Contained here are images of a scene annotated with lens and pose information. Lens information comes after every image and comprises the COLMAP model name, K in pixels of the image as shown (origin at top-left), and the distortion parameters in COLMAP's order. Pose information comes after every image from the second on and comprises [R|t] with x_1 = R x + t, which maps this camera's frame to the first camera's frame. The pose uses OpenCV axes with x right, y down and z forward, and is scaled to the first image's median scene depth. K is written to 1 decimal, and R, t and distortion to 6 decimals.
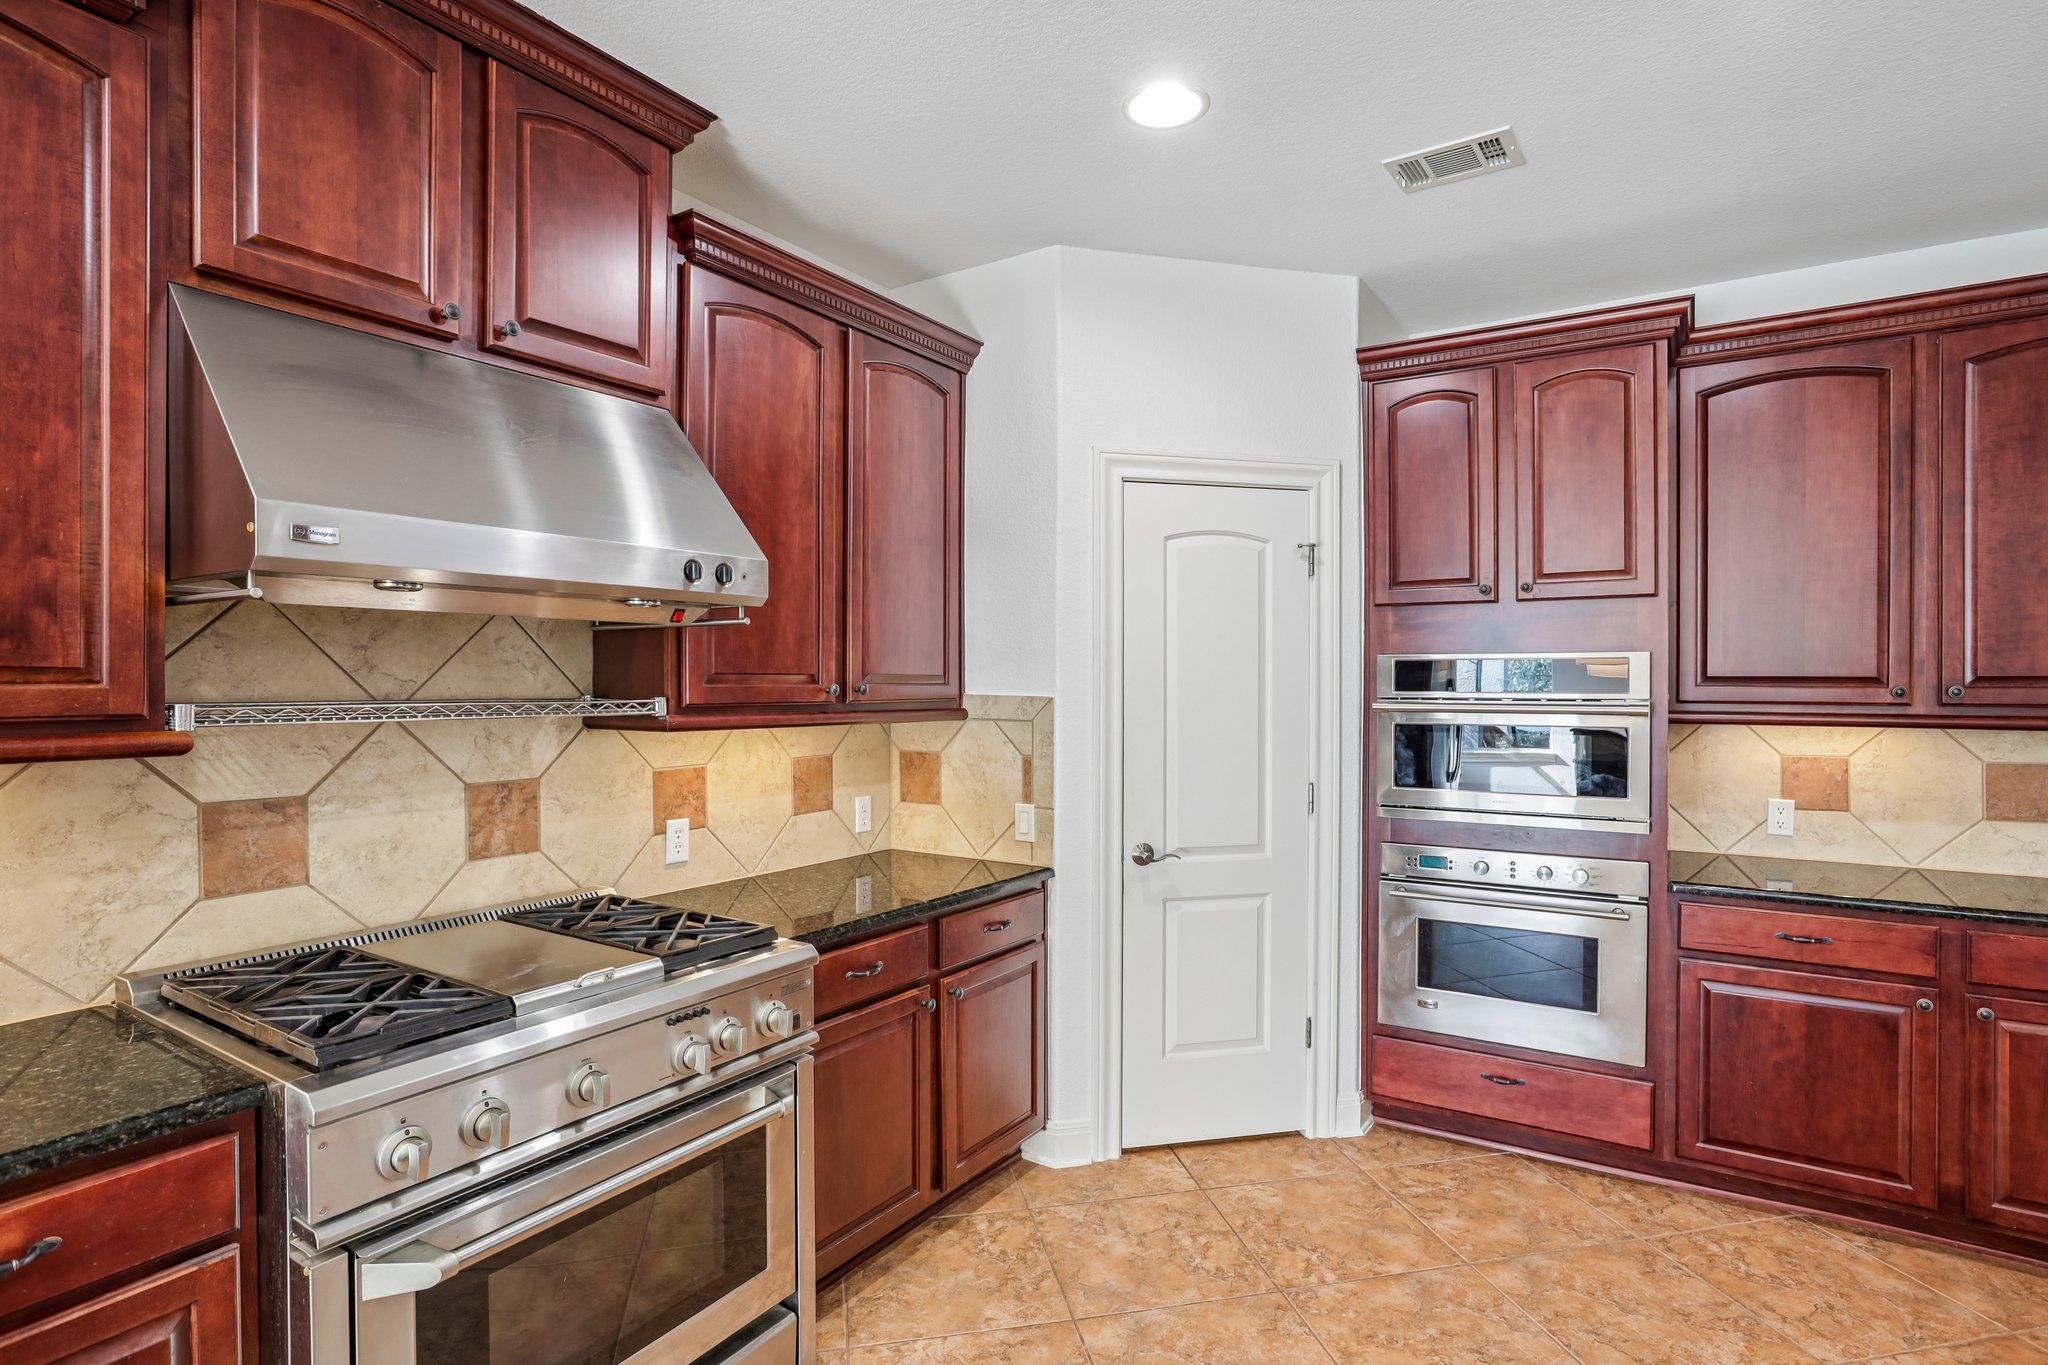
lens RADIAL K [[1055.9, 0, 1024.0], [0, 1055.9, 682.5], [0, 0, 1]] dist [0.011683, 0.000918]
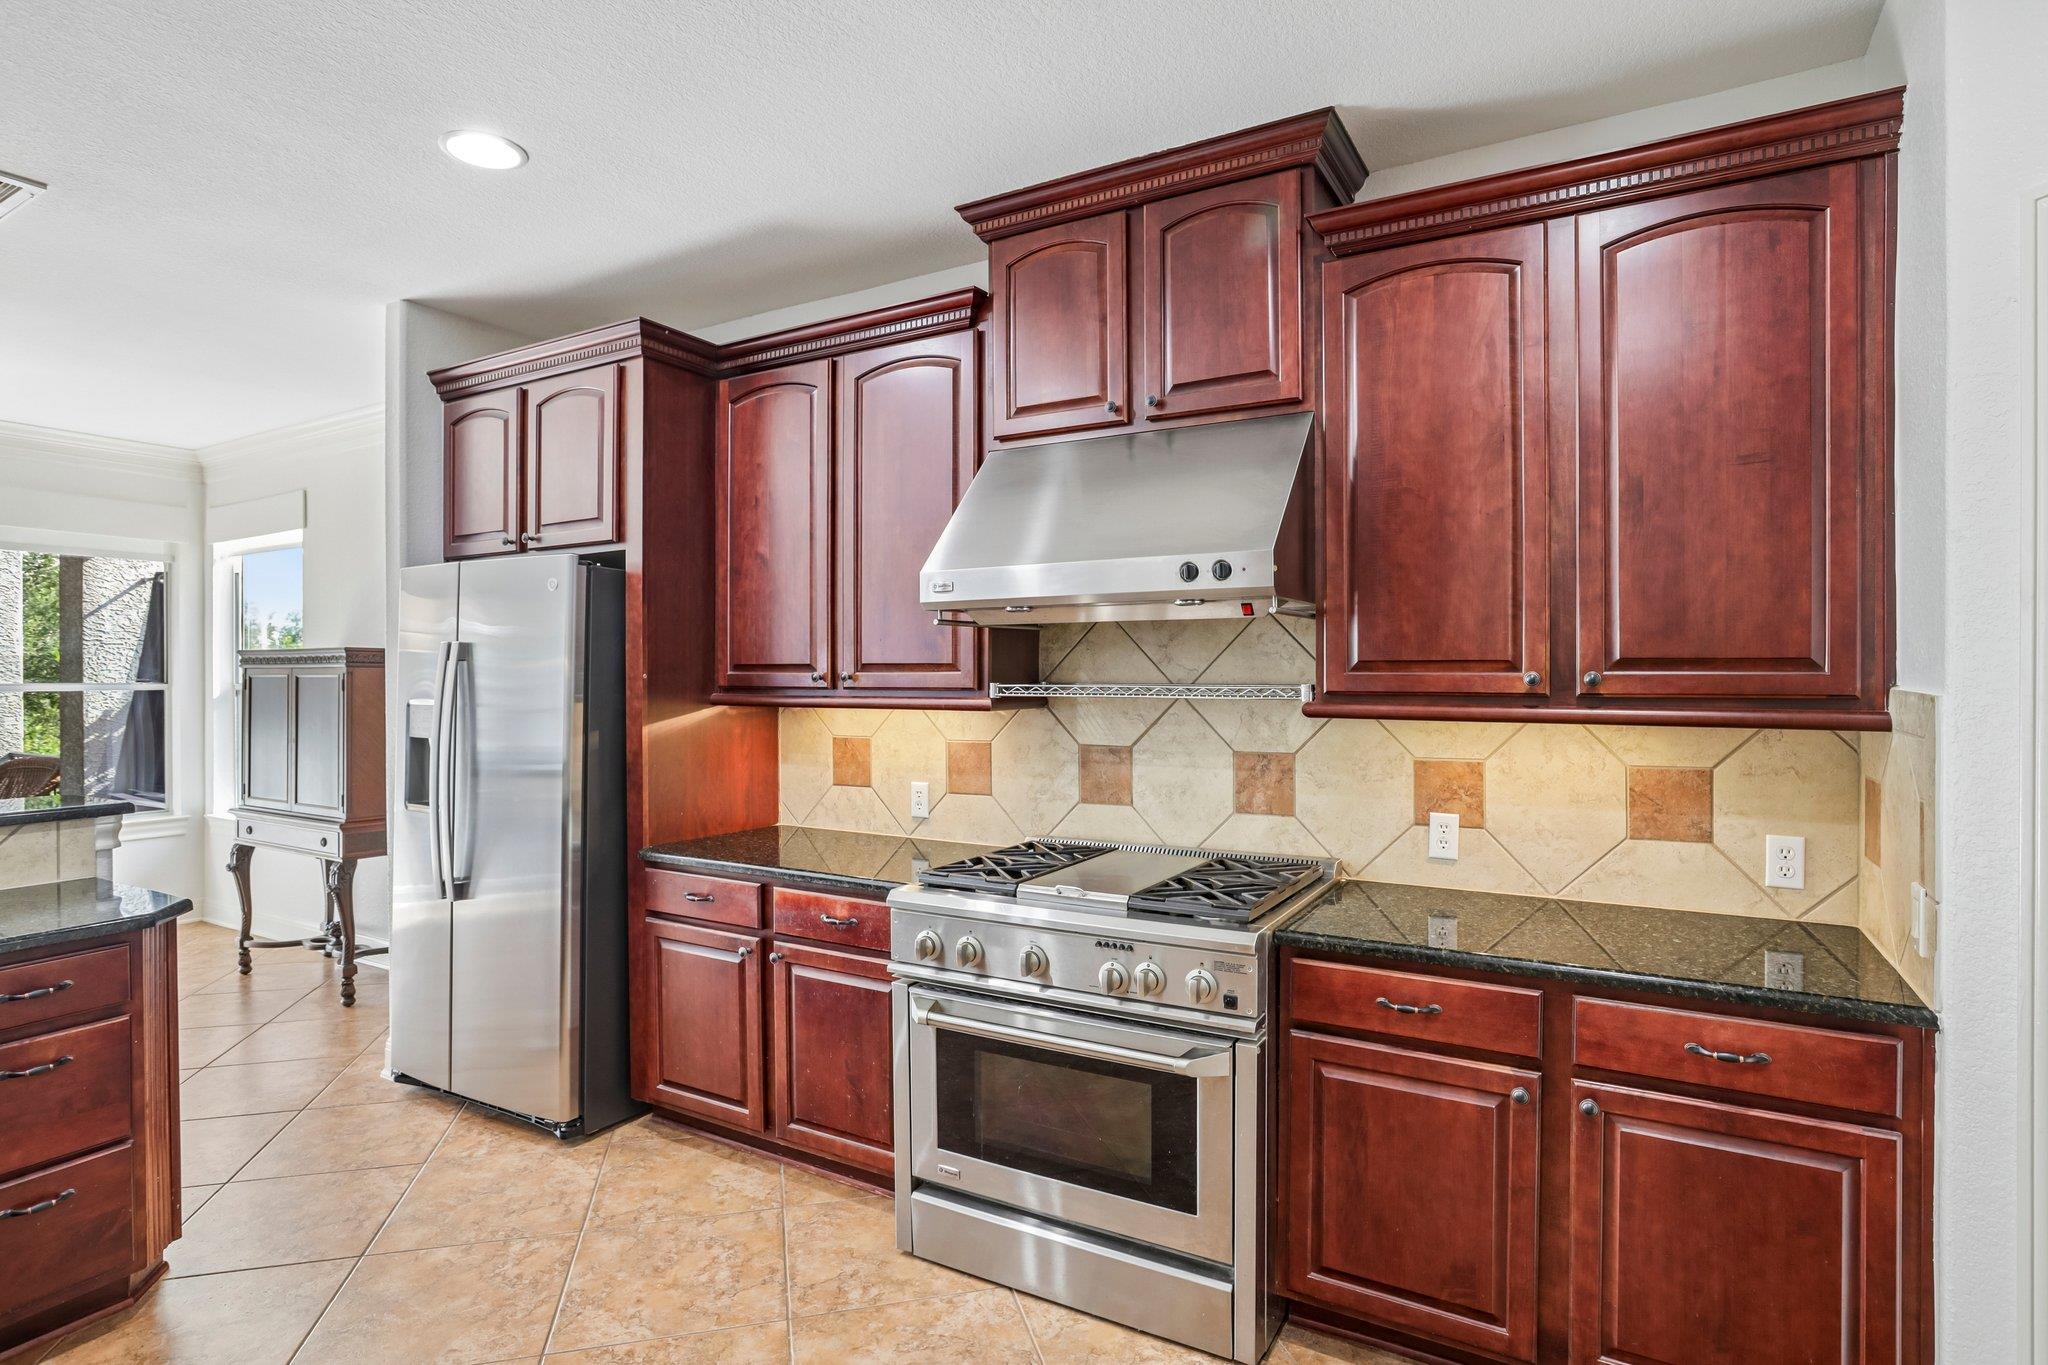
lens RADIAL K [[1077.0, 0, 1019.7], [0, 1077.0, 674.6], [0, 0, 1]] dist [-0.001232, -0.000316]
pose [[0.070942, 0.000457, -0.997480, 0.716431], [0.000404, 1.000000, 0.000487, 0.003632], [0.997480, -0.000437, 0.070942, 0.638203]]
